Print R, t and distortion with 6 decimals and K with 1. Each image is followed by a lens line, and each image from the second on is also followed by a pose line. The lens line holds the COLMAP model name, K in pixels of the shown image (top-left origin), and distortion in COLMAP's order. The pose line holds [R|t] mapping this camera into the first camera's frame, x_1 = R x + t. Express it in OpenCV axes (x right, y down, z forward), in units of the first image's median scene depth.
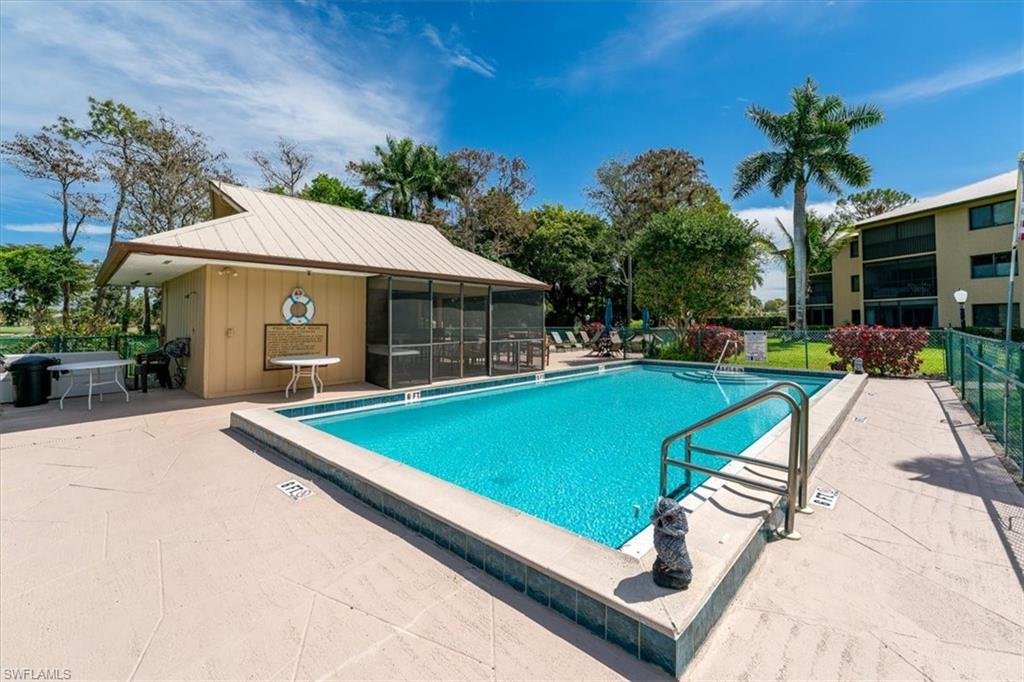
lens RADIAL K [[441.4, 0, 519.6], [0, 441.4, 342.3], [0, 0, 1]] dist [0.009022, -0.000408]
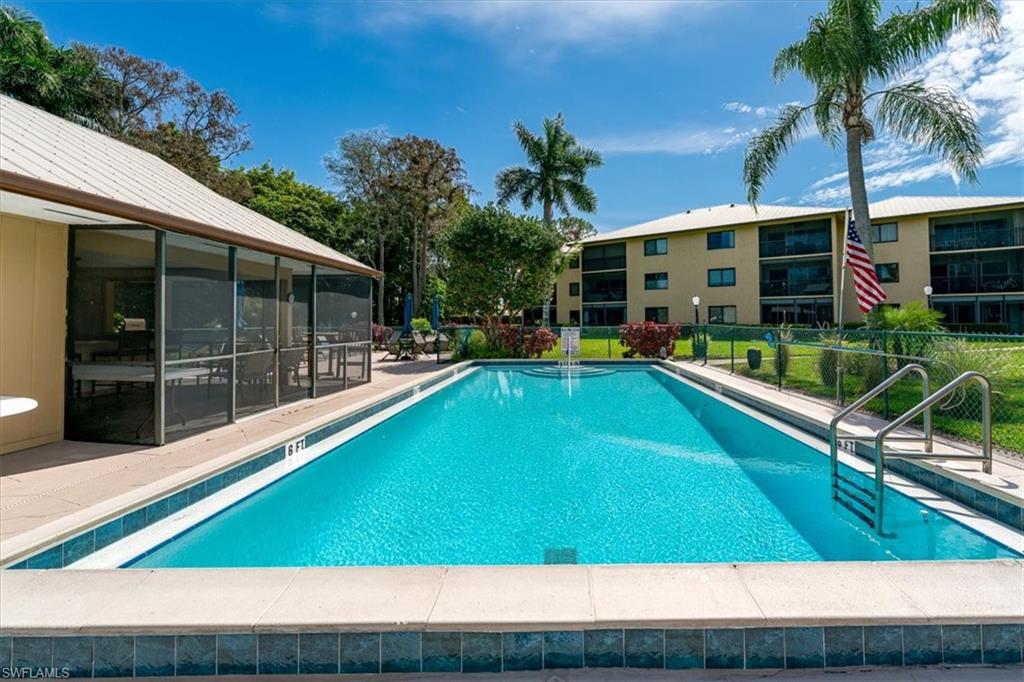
lens RADIAL K [[441.4, 0, 514.3], [0, 441.4, 338.4], [0, 0, 1]] dist [0.009022, -0.000408]
pose [[0.724481, -0.028940, 0.688687, -0.257933], [0.037158, 0.999305, 0.002905, -0.005031], [-0.688293, 0.023486, 0.725053, 0.240200]]
